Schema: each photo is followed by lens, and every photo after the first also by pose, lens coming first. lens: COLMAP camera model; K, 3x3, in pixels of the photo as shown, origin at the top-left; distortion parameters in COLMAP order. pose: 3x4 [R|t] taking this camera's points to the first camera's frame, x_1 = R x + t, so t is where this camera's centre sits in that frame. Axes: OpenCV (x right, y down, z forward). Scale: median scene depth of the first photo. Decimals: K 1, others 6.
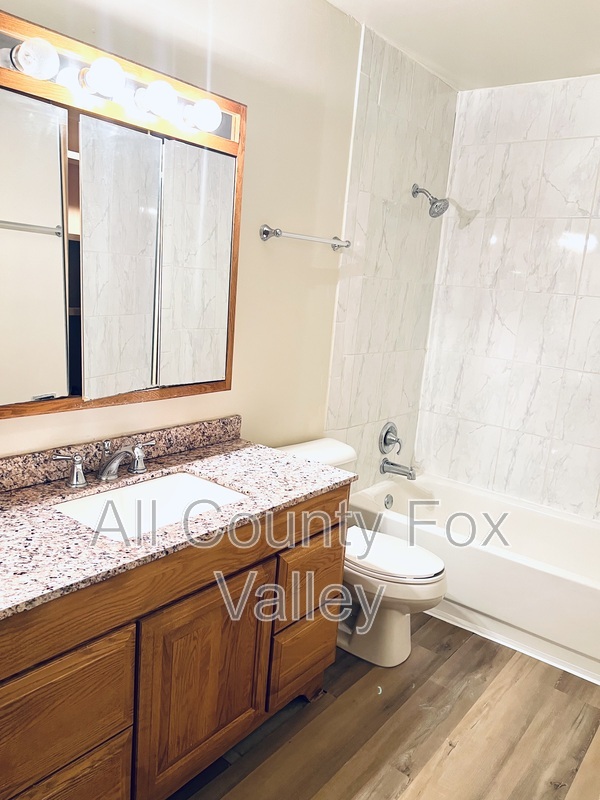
lens RADIAL K [[595.6, 0, 296.8], [0, 595.6, 403.2], [0, 0, 1]] dist [0.059314, -0.074699]
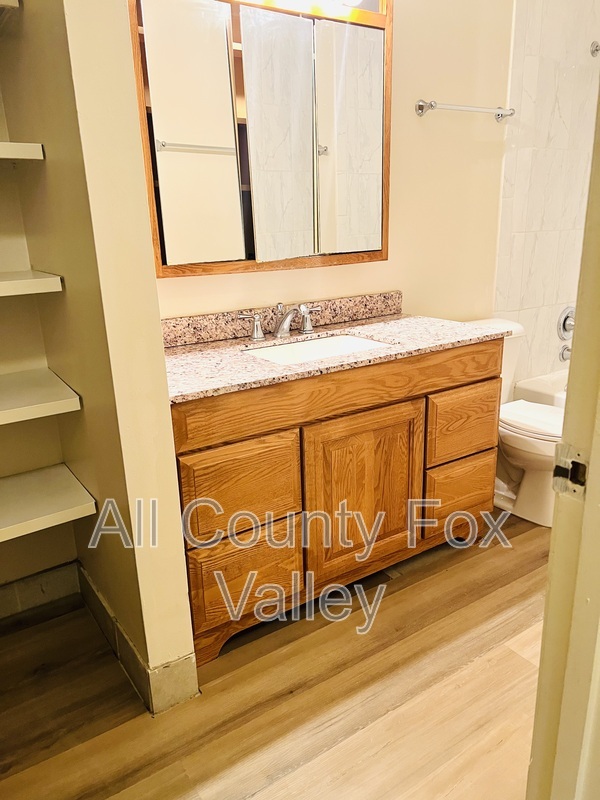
lens RADIAL K [[595.6, 0, 301.4], [0, 595.6, 406.0], [0, 0, 1]] dist [0.059314, -0.074699]
pose [[0.946857, -0.010464, -0.321483, 0.079863], [0.039817, 0.995596, 0.084866, 0.130347], [0.319180, -0.093157, 0.943105, -0.093320]]
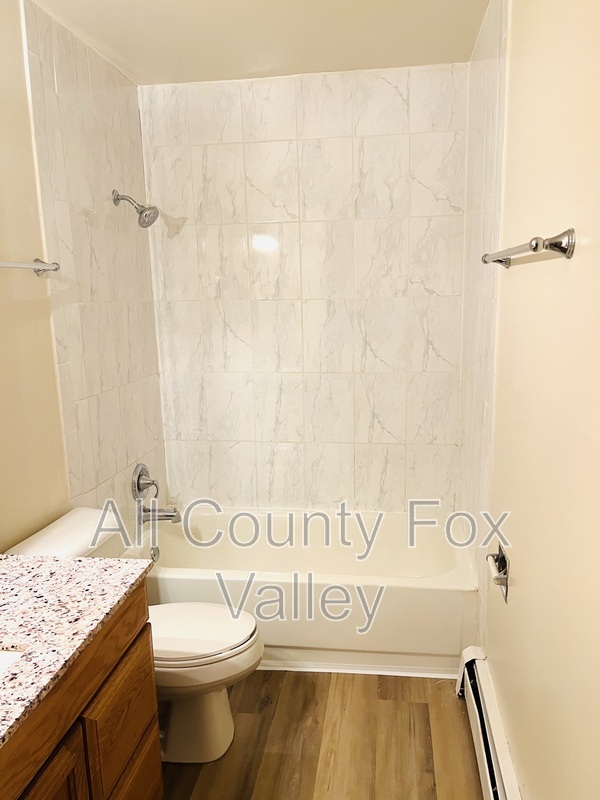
lens RADIAL K [[595.6, 0, 303.8], [0, 595.6, 405.3], [0, 0, 1]] dist [0.059314, -0.074699]
pose [[0.854908, -0.191276, 0.482230, -0.060140], [0.190879, 0.980316, 0.050446, -0.071578], [-0.482387, 0.048921, 0.874591, 0.173724]]
